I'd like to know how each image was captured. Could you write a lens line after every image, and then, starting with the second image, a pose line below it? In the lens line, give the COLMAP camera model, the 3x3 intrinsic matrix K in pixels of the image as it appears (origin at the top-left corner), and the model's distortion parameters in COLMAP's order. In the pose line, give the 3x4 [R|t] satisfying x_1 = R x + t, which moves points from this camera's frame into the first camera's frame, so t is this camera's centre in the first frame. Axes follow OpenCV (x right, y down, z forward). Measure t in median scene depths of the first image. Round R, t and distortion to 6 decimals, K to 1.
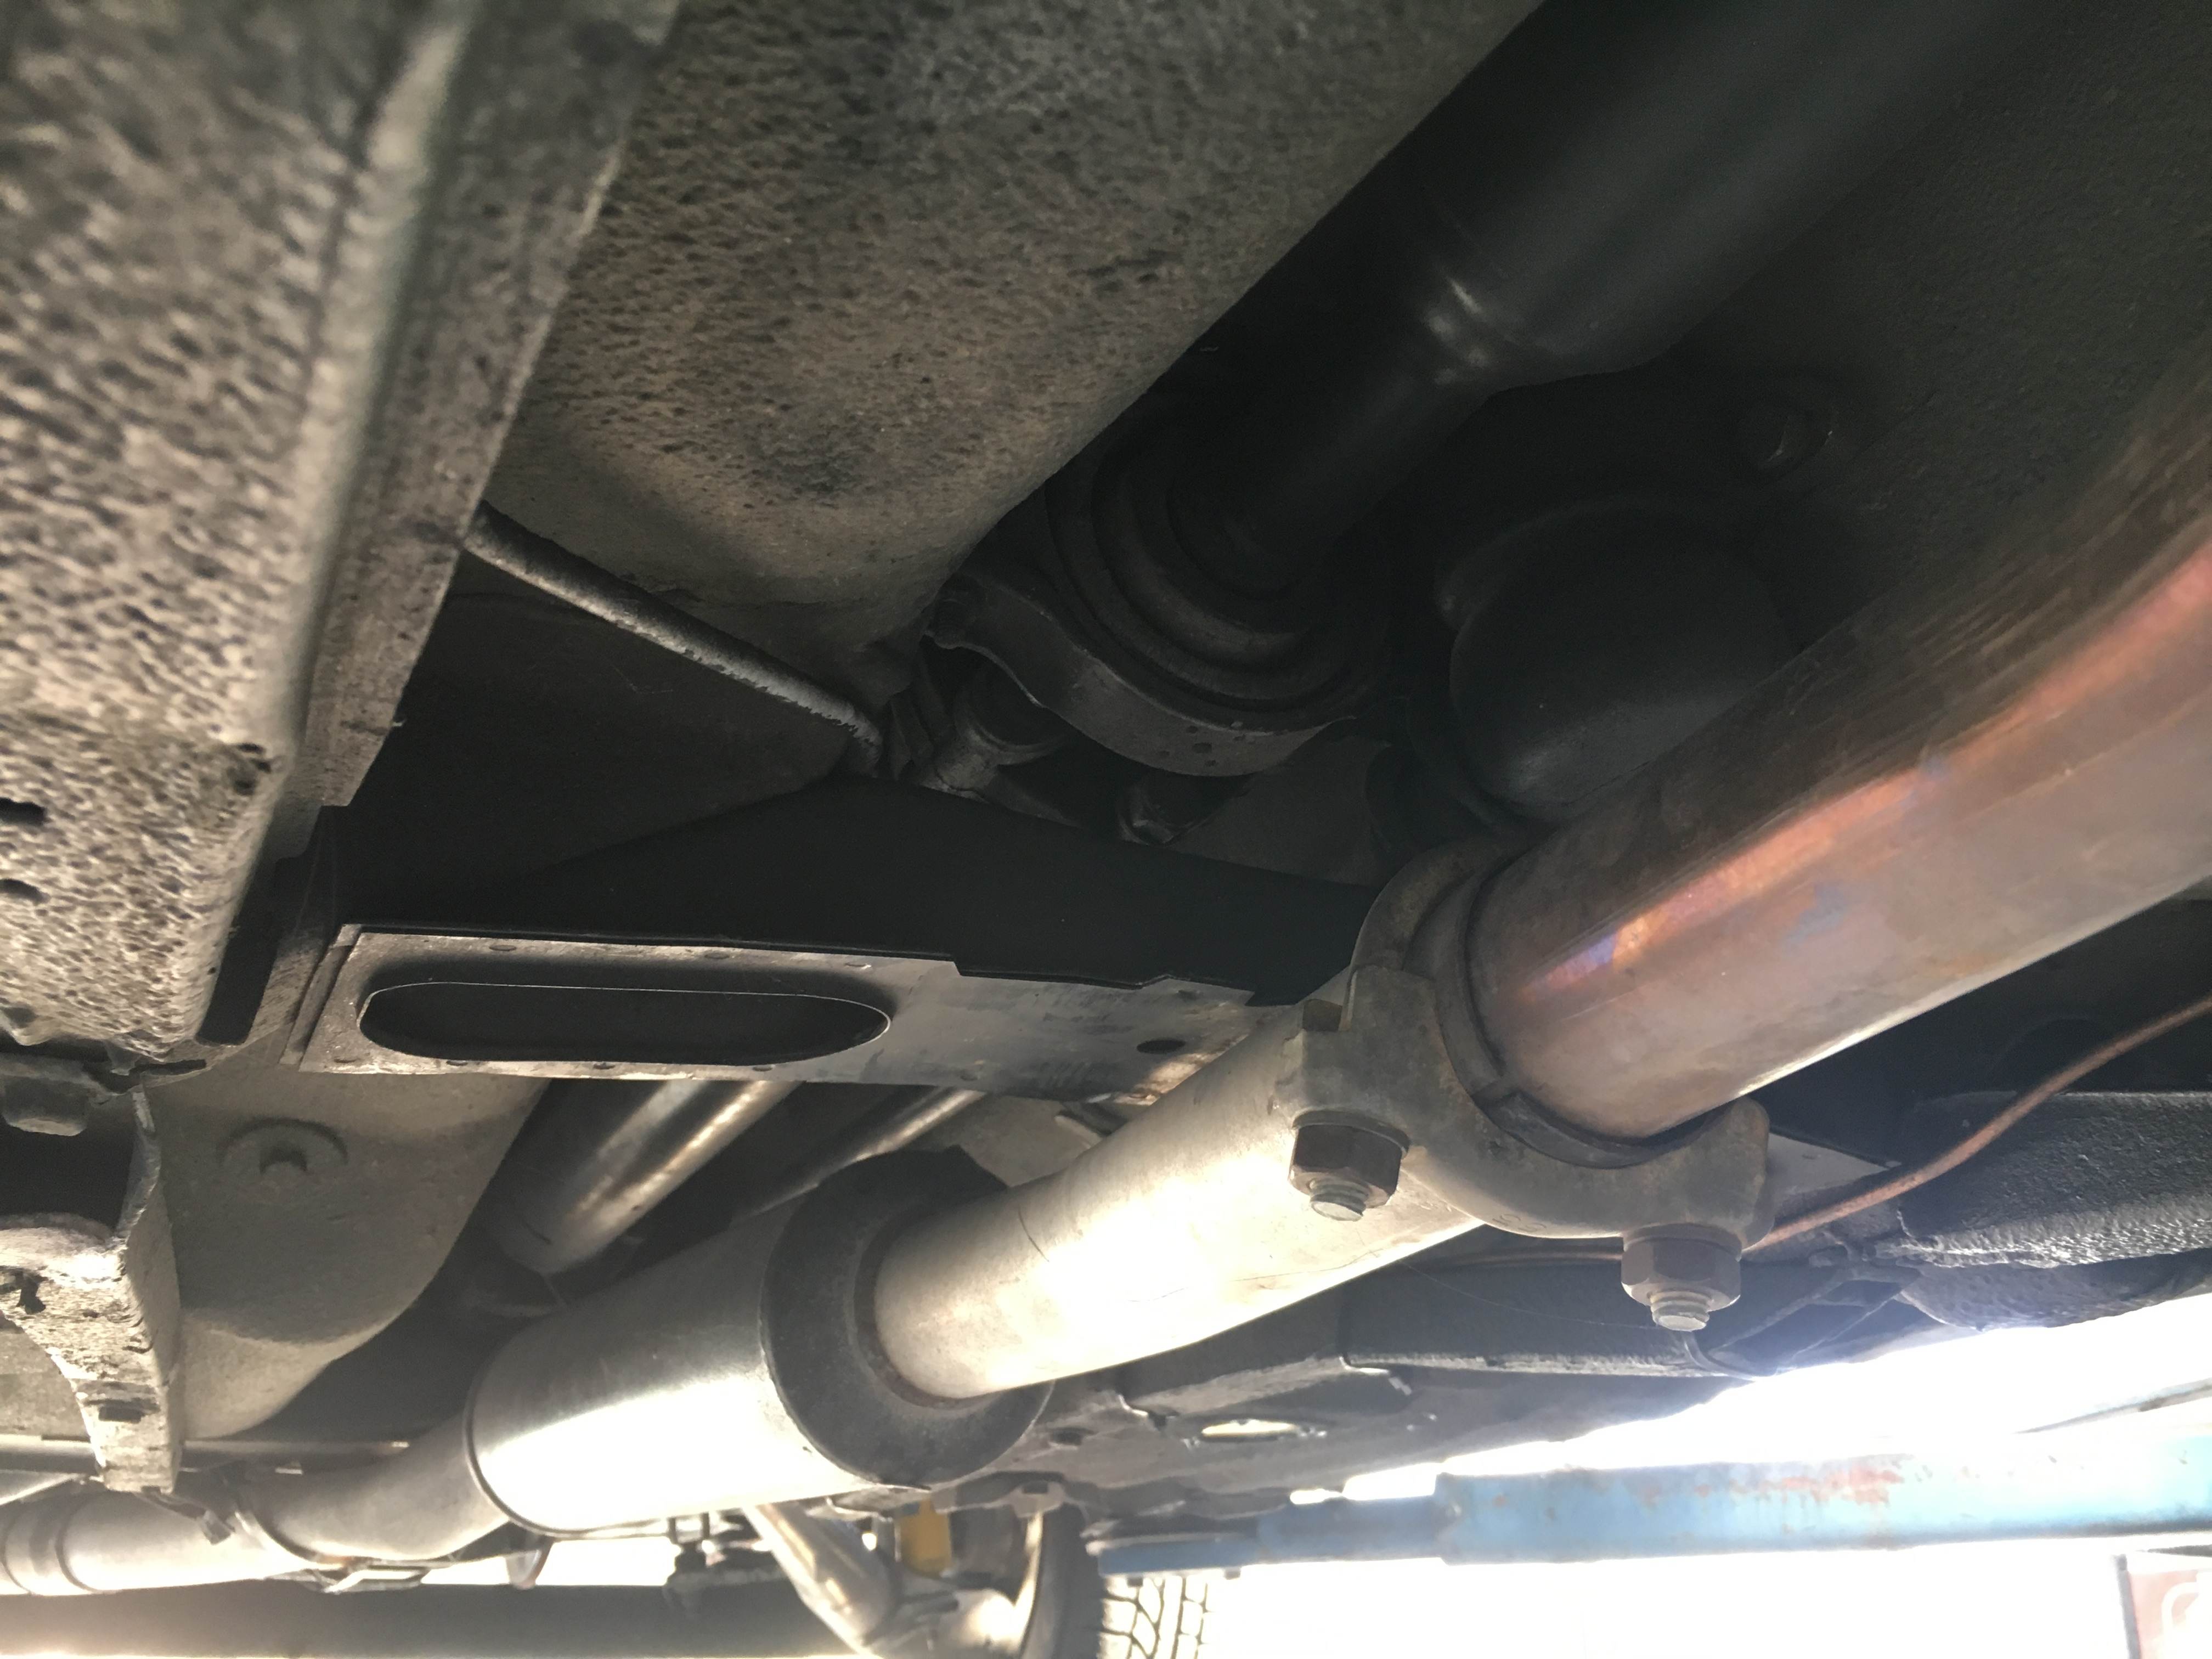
lens RADIAL K [[1903.8, 0, 1100.3], [0, 1903.8, 794.8], [0, 0, 1]] dist [0.068309, -0.112879]
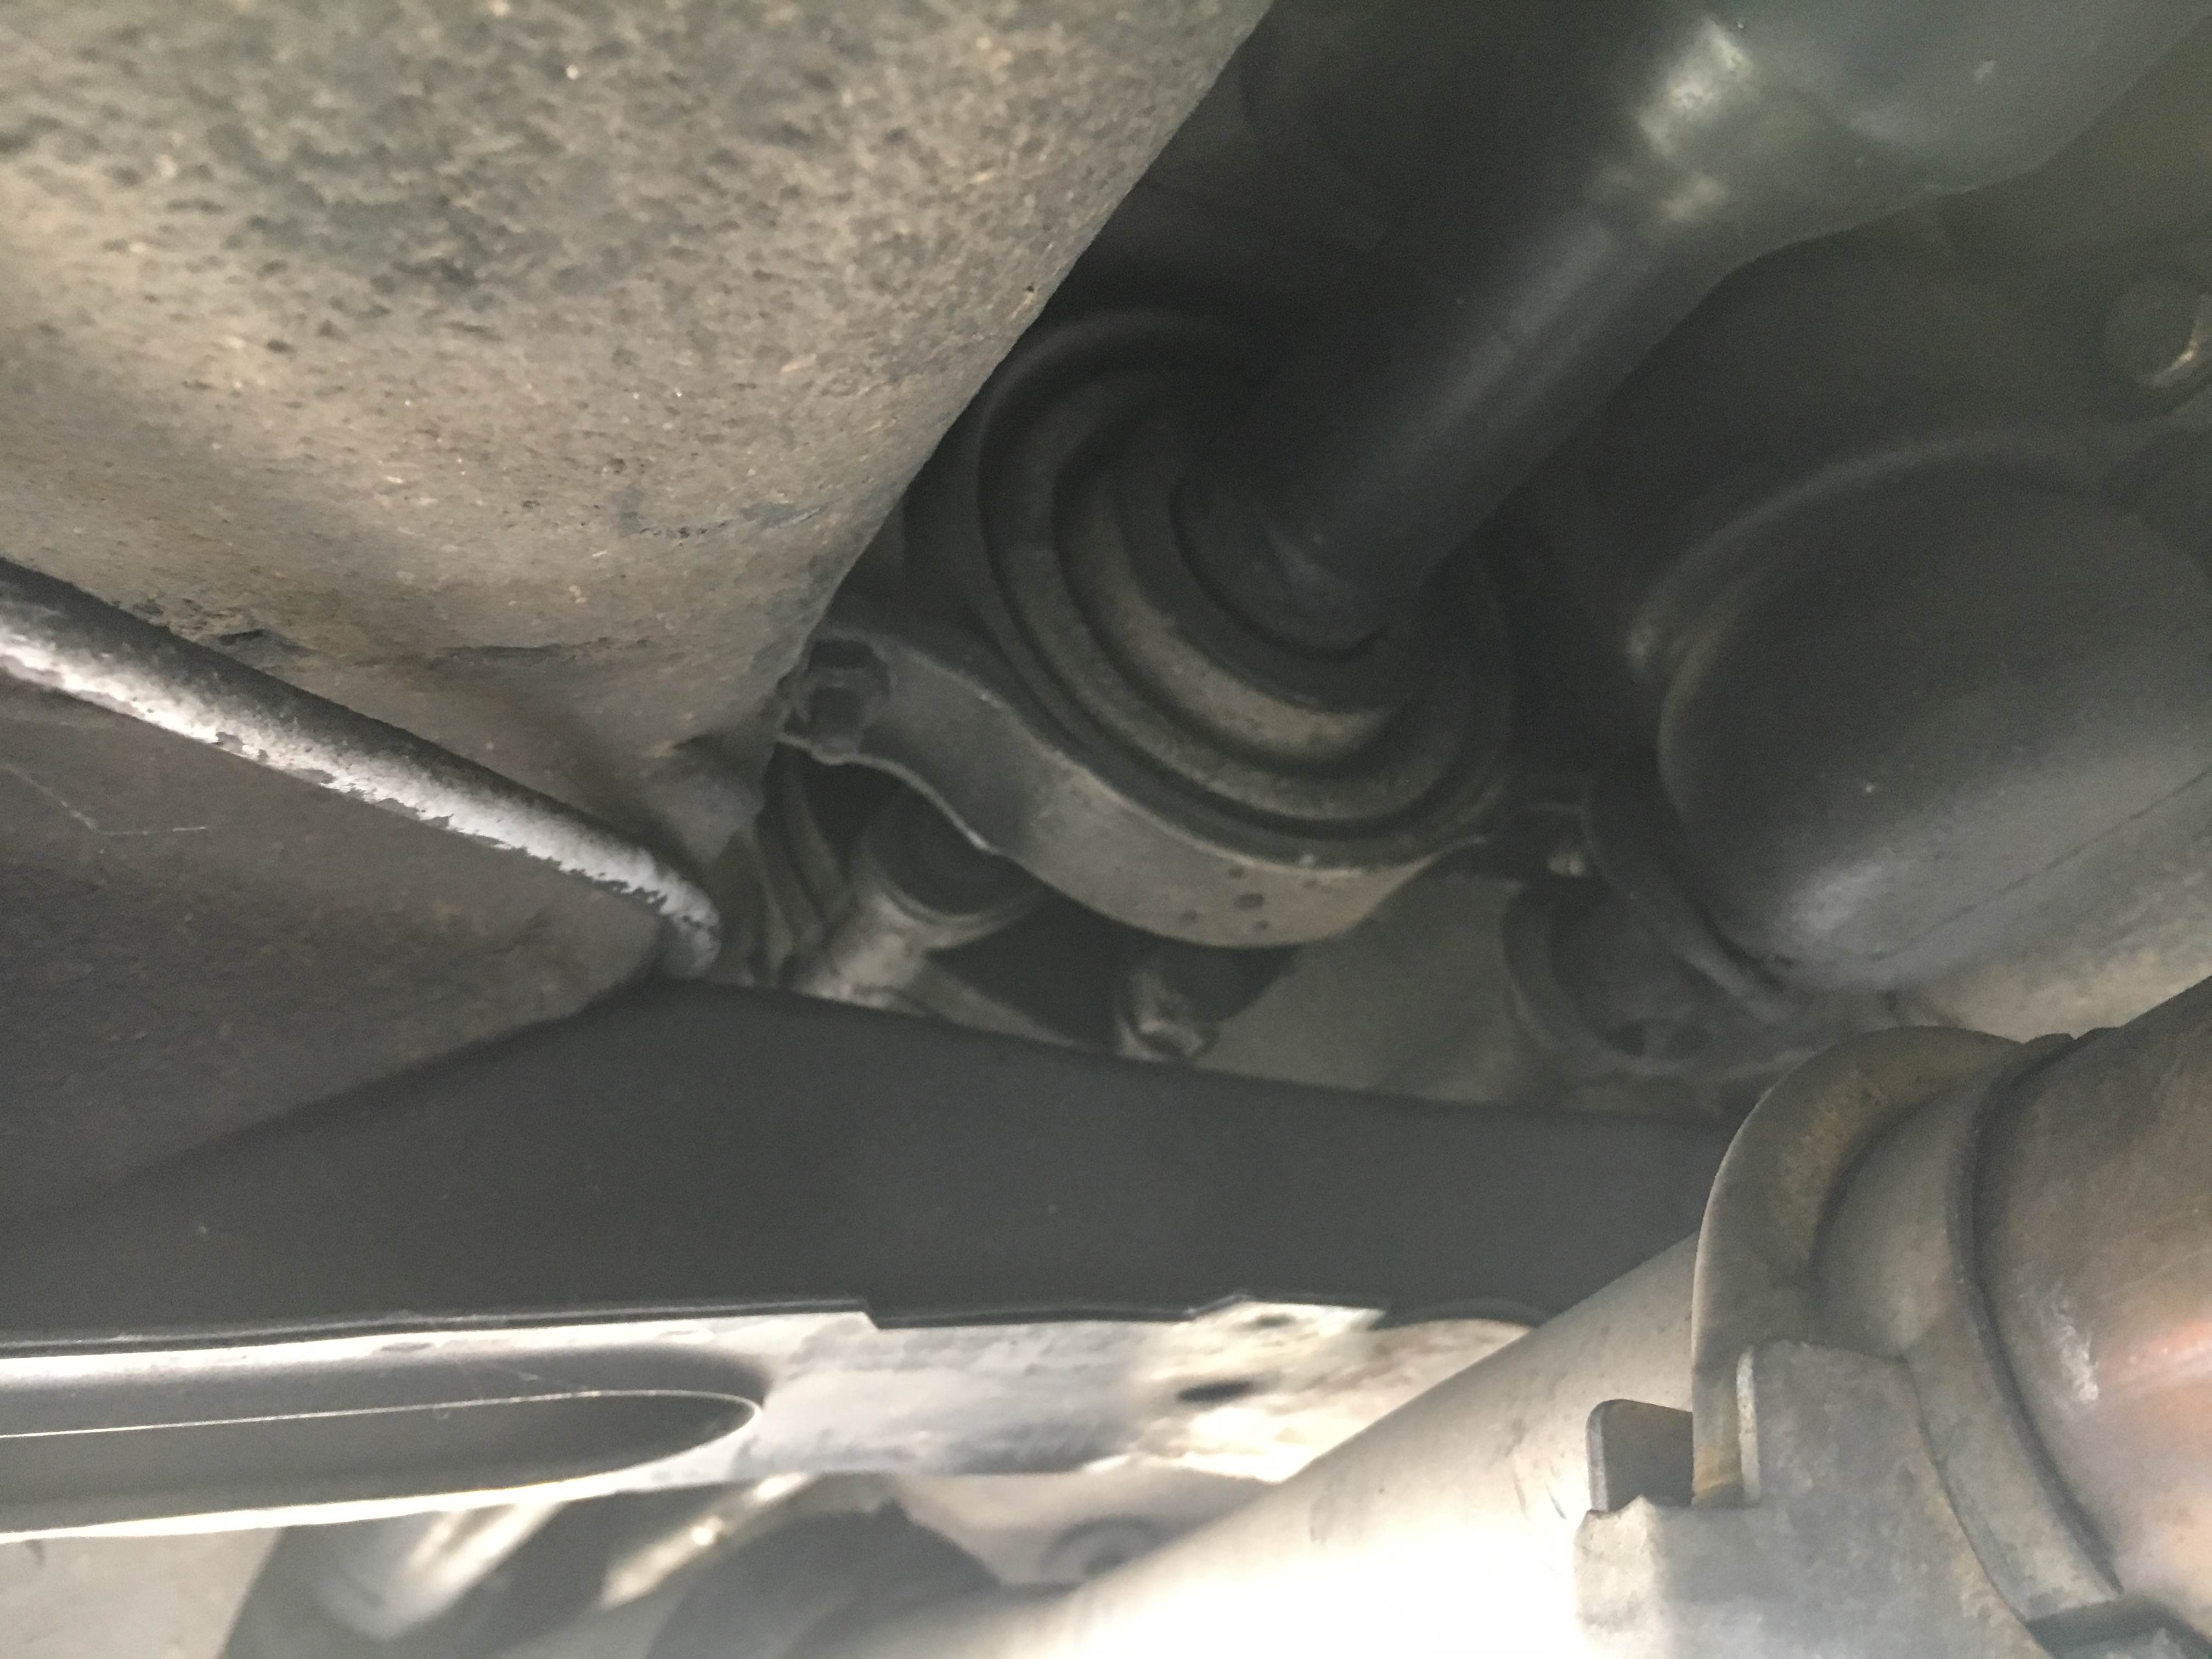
lens RADIAL K [[1903.8, 0, 1100.3], [0, 1903.8, 794.8], [0, 0, 1]] dist [0.068309, -0.112879]
pose [[0.997440, -0.057750, 0.042175, -0.027788], [0.061455, 0.993805, -0.092599, -0.006373], [-0.036566, 0.094954, 0.994810, 0.514652]]
